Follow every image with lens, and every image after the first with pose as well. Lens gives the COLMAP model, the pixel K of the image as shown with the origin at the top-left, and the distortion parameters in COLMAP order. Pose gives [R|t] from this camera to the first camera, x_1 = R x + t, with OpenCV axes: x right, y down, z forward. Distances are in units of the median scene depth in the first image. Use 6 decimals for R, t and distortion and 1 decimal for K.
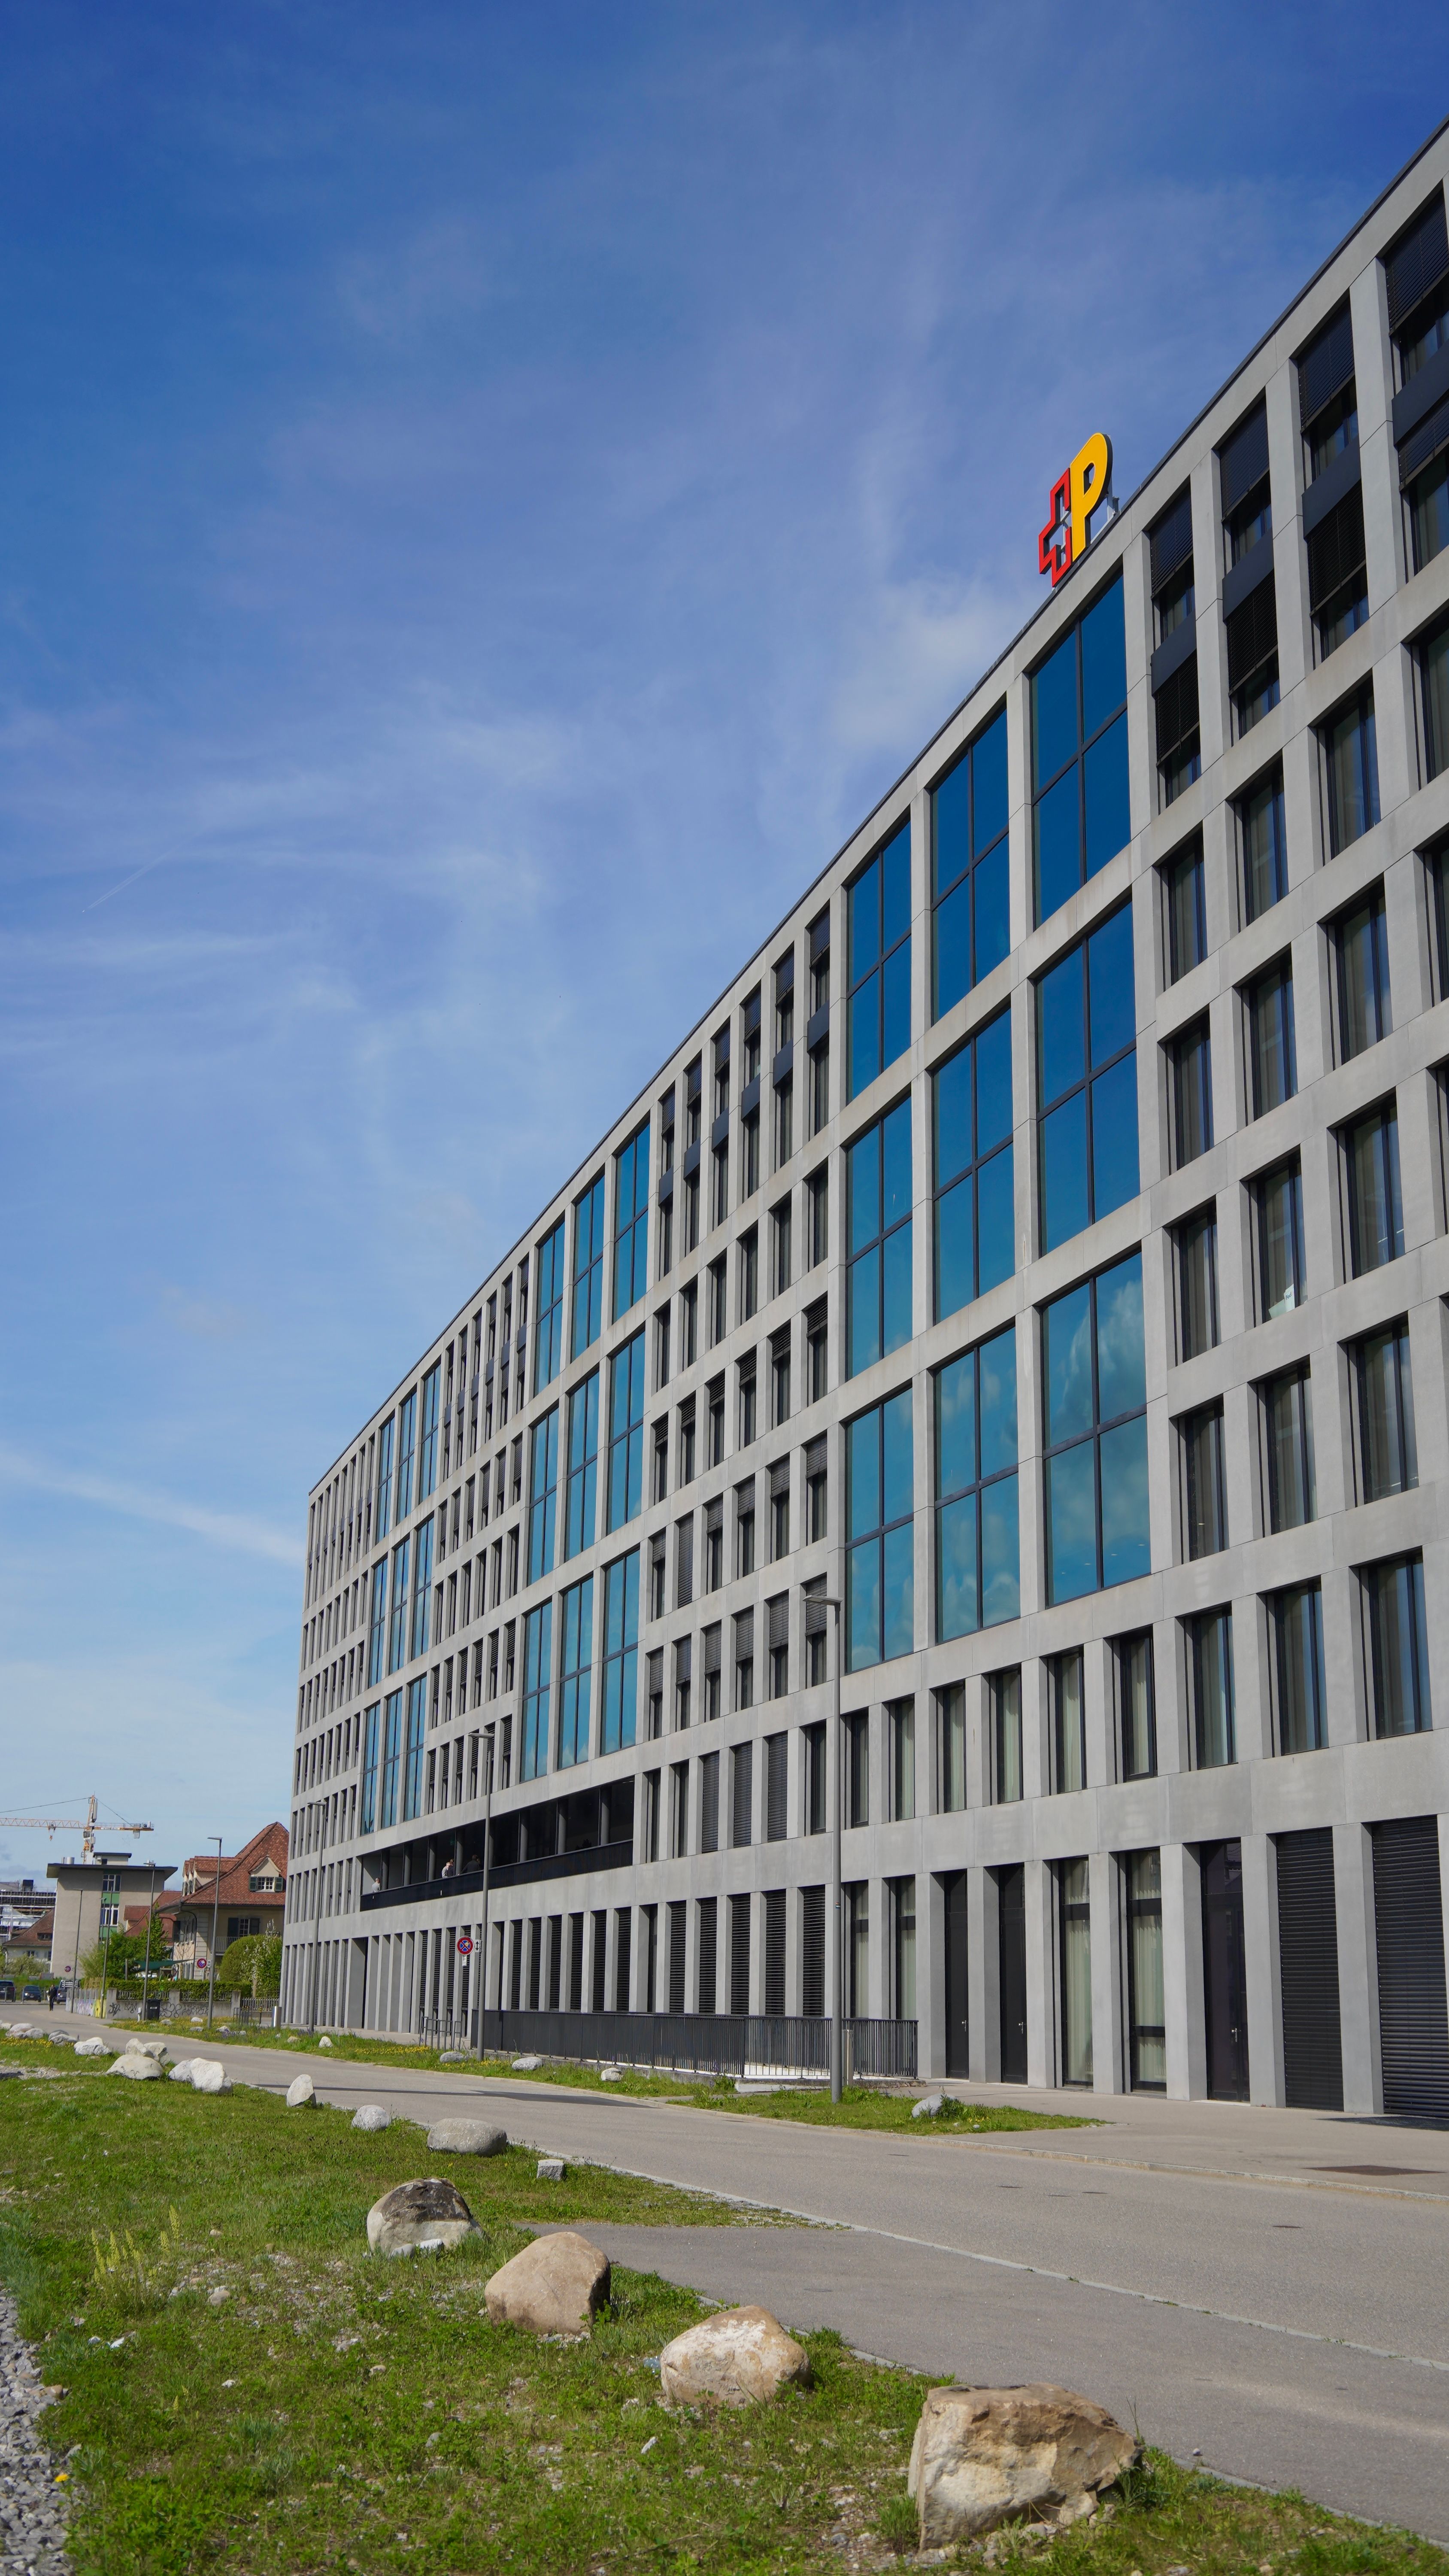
lens RADIAL K [[2546.5, 0, 724.5], [0, 2546.5, 1288.0], [0, 0, 1]] dist [0.005460, -0.012673]
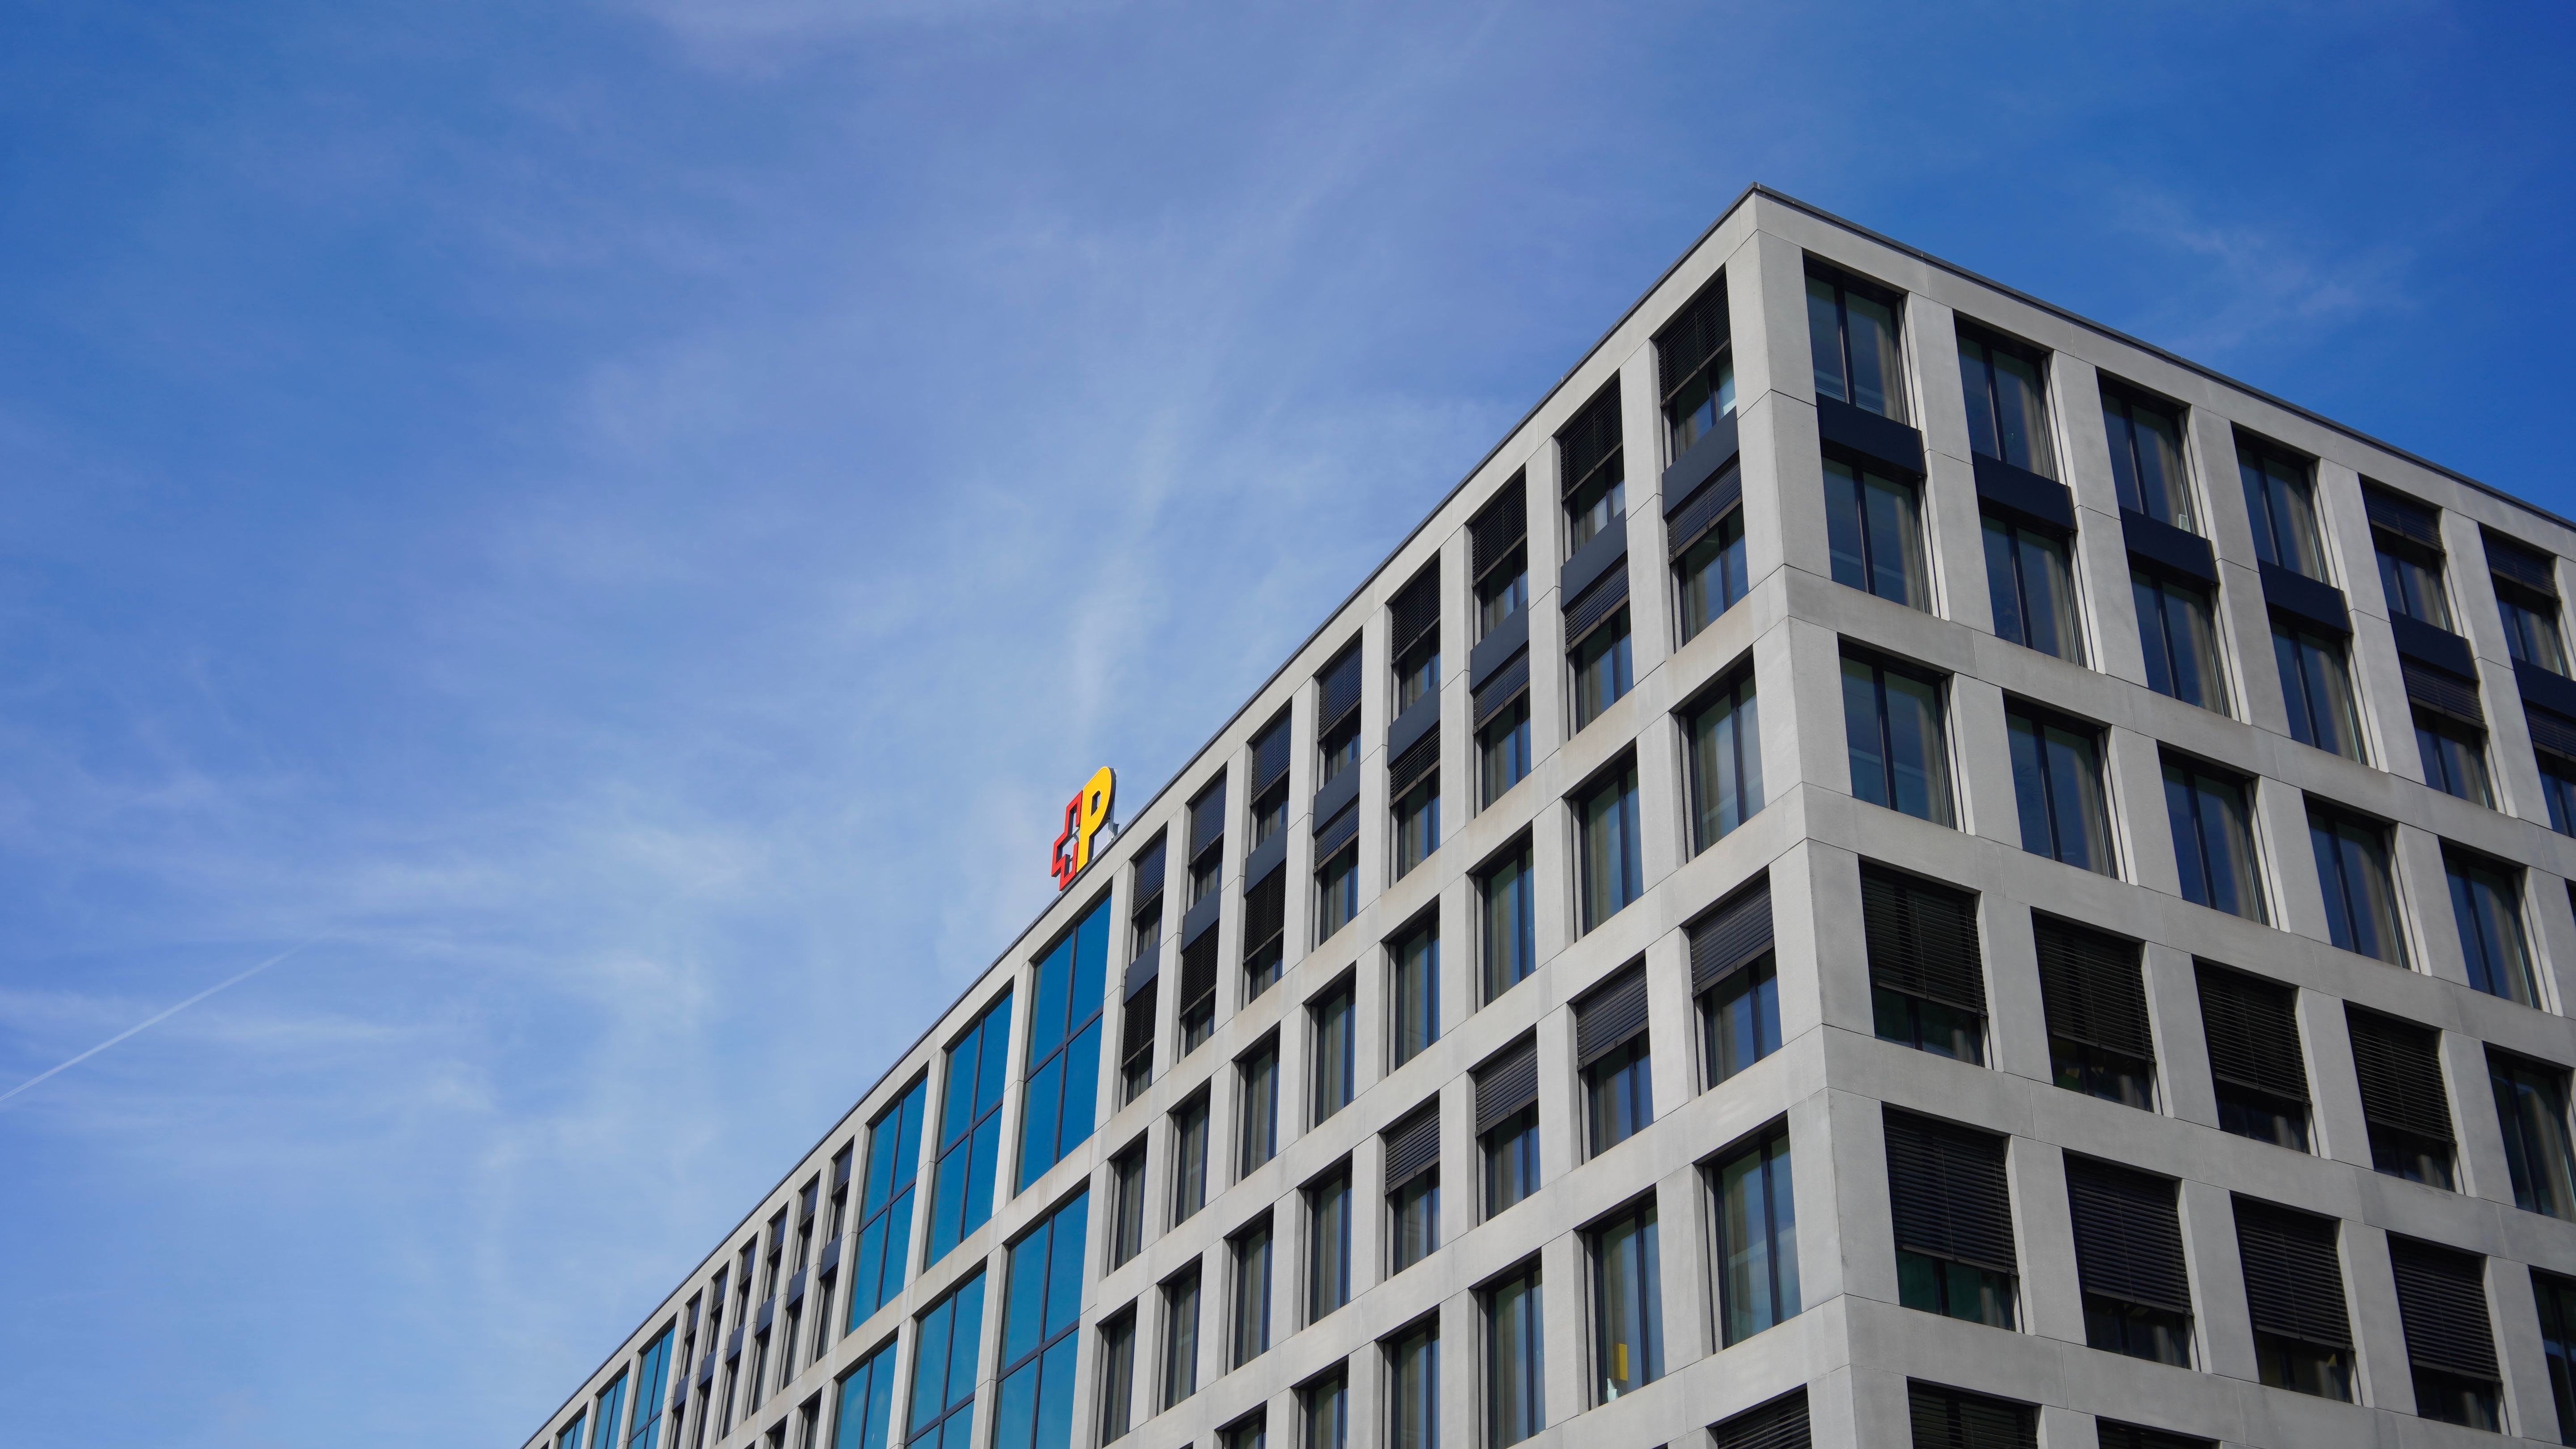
lens RADIAL K [[2590.1, 0, 1288.0], [0, 2590.1, 724.5], [0, 0, 1]] dist [0.007043, -0.005941]
pose [[0.985510, 0.106023, 0.132395, 0.057613], [-0.066642, 0.959826, -0.272569, -0.034269], [-0.155974, 0.259796, 0.952984, -0.100138]]
